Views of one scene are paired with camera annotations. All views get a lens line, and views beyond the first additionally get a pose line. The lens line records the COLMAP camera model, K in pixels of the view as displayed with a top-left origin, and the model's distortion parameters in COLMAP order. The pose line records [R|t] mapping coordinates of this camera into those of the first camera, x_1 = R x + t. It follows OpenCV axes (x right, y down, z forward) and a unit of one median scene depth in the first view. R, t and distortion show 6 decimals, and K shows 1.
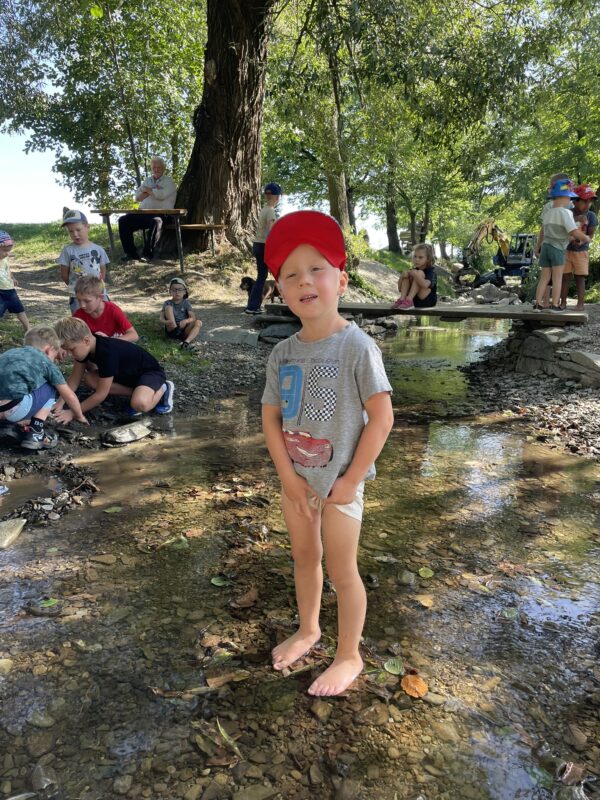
lens RADIAL K [[603.0, 0, 299.4], [0, 603.0, 405.3], [0, 0, 1]] dist [0.052195, -0.053228]
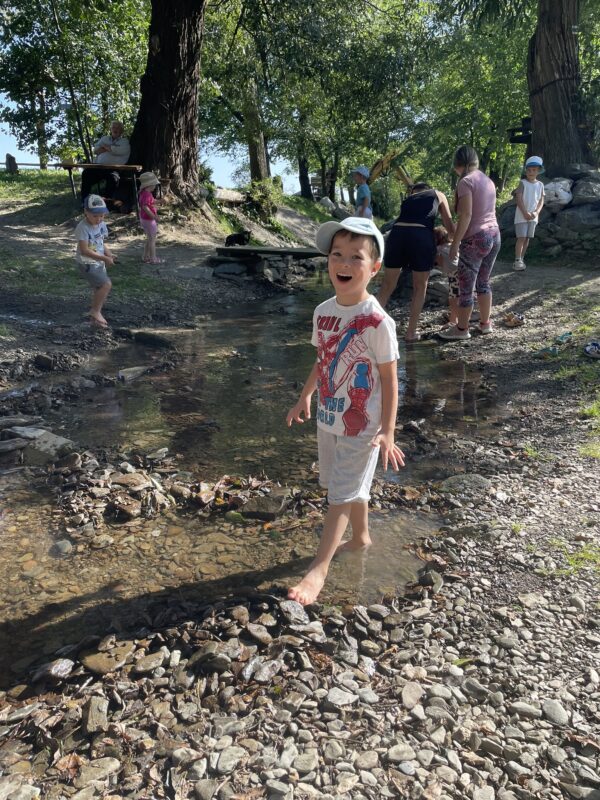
lens RADIAL K [[603.0, 0, 296.9], [0, 603.0, 392.6], [0, 0, 1]] dist [0.052195, -0.053228]
pose [[0.990043, -0.024267, 0.138655, -0.050918], [0.014504, 0.997371, 0.070991, 0.035833], [-0.140013, -0.068274, 0.987793, -0.222958]]
